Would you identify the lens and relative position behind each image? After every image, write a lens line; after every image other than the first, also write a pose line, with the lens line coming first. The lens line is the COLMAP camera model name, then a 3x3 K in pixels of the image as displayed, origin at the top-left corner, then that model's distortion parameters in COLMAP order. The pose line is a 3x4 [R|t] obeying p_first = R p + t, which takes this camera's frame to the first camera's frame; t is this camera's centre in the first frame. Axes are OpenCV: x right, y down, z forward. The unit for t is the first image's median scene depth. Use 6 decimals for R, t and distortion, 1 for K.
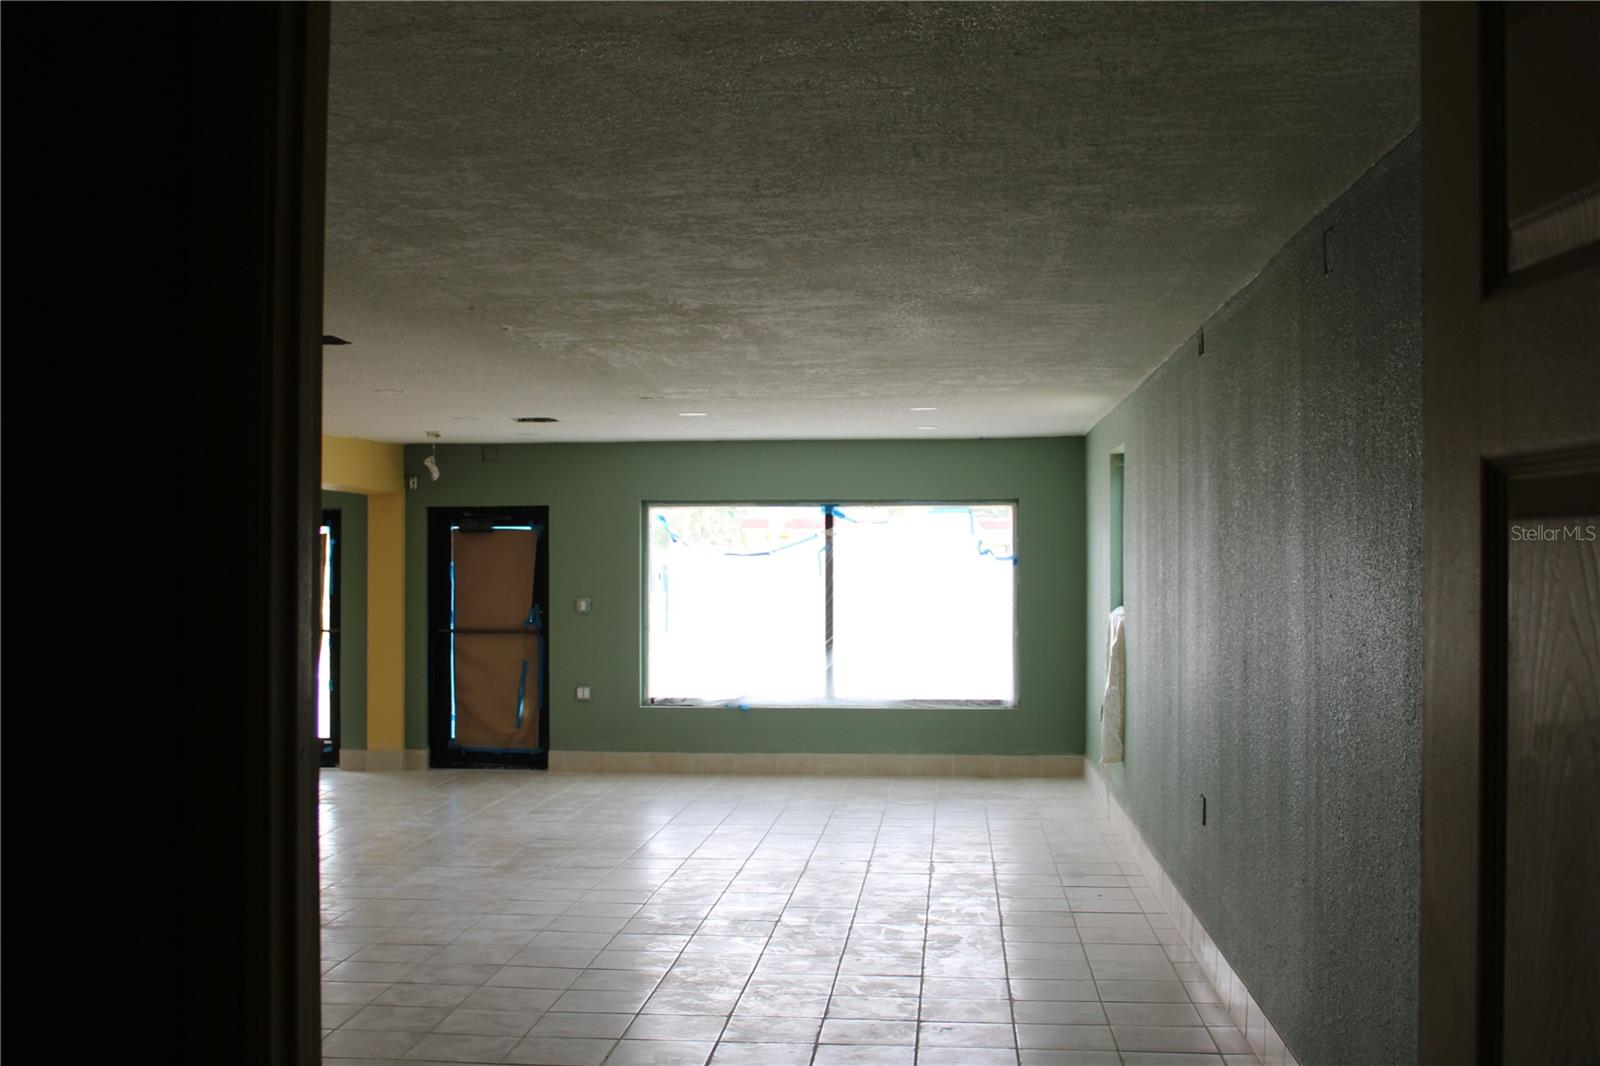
lens RADIAL K [[1790.7, 0, 797.0], [0, 1790.7, 537.2], [0, 0, 1]] dist [-0.042212, 0.000000]
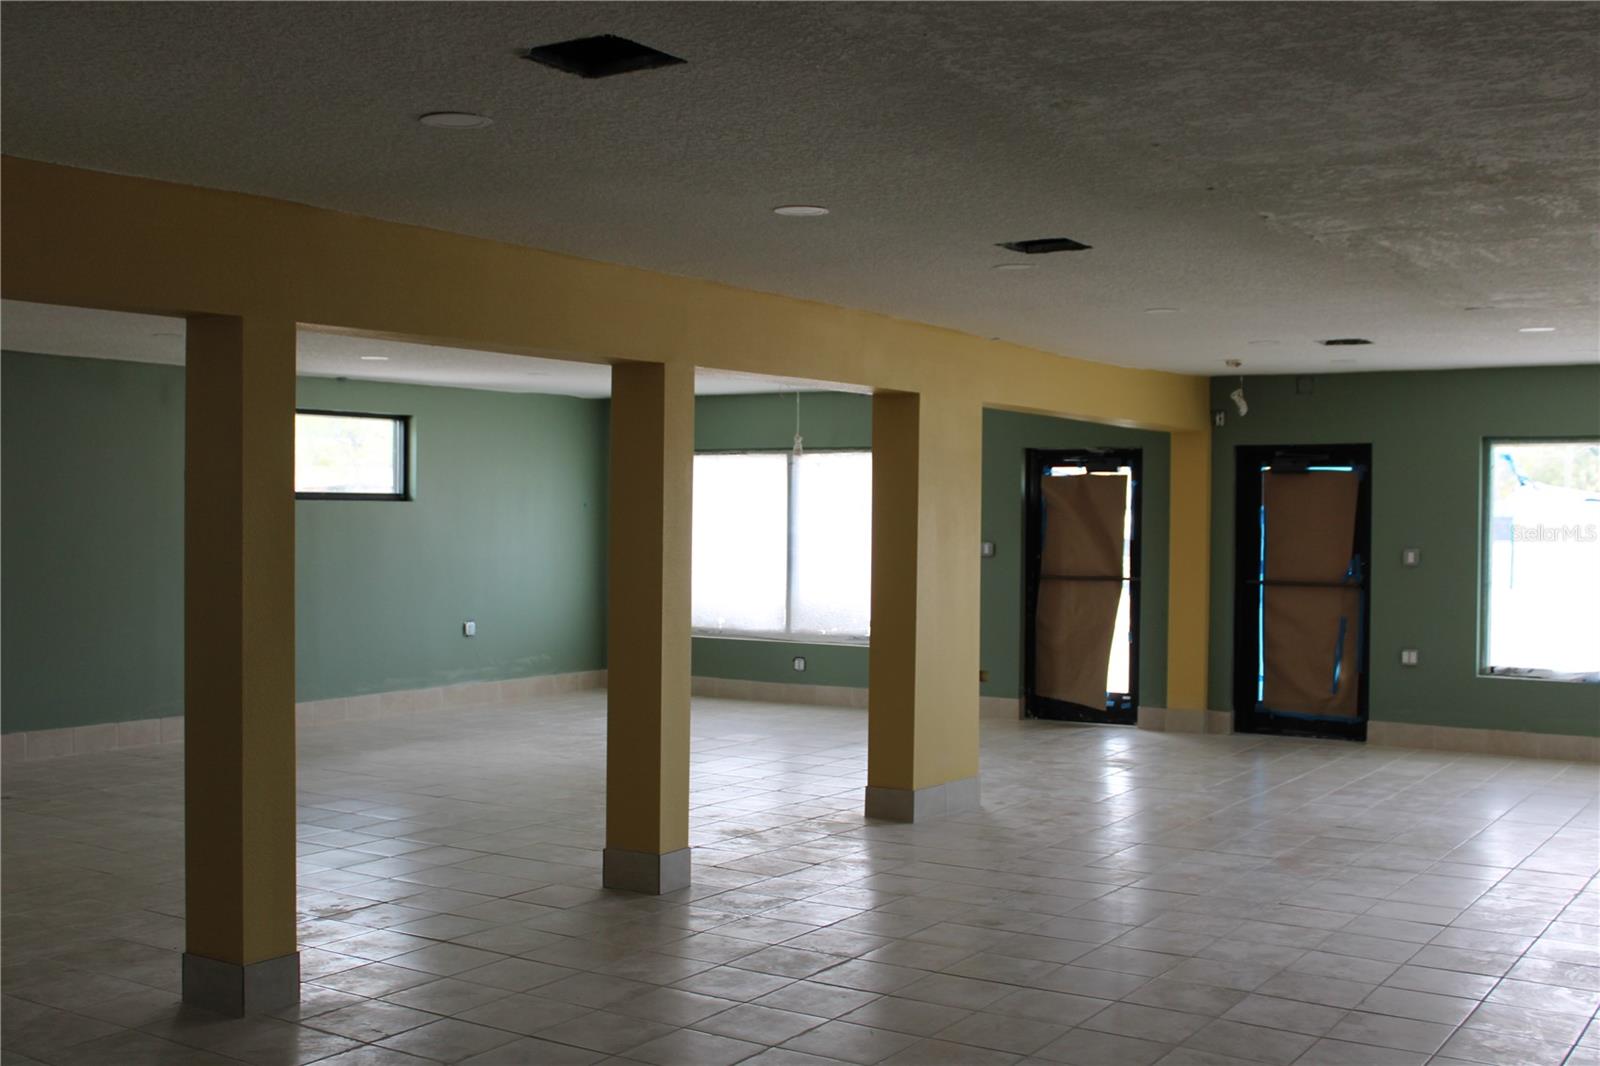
lens RADIAL K [[1790.7, 0, 800.5], [0, 1790.7, 527.1], [0, 0, 1]] dist [-0.042212, 0.000000]
pose [[0.890650, 0.013998, -0.454475, 0.012537], [-0.003081, 0.999689, 0.024754, 0.003350], [0.454680, -0.020647, 0.890416, 0.109146]]
